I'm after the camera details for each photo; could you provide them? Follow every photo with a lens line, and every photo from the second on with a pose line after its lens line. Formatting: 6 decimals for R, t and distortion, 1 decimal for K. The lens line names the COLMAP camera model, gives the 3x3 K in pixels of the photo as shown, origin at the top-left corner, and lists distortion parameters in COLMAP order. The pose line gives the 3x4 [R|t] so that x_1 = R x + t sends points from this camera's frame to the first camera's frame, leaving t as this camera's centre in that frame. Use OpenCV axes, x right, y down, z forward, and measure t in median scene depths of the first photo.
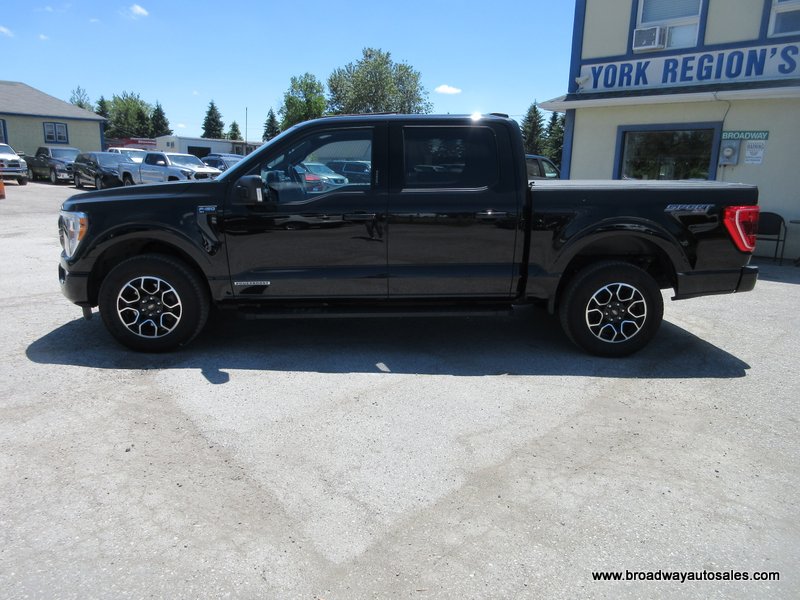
lens RADIAL K [[606.5, 0, 400.0], [0, 606.5, 300.0], [0, 0, 1]] dist [0.007581, 0.004260]
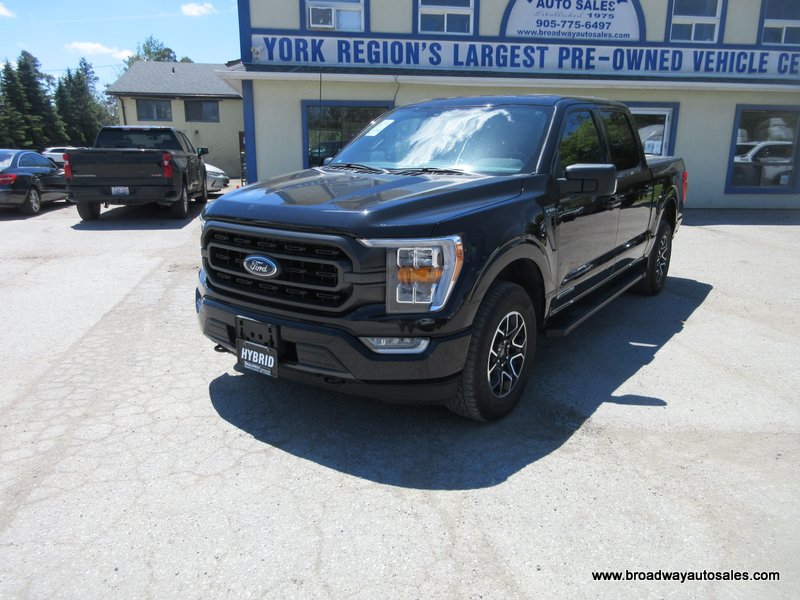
lens RADIAL K [[606.5, 0, 400.0], [0, 606.5, 300.0], [0, 0, 1]] dist [0.007581, 0.004260]
pose [[0.609881, -0.212438, 0.763489, -0.432536], [0.175440, 0.975690, 0.131339, -0.070727], [-0.772830, 0.053846, 0.632325, 0.269459]]
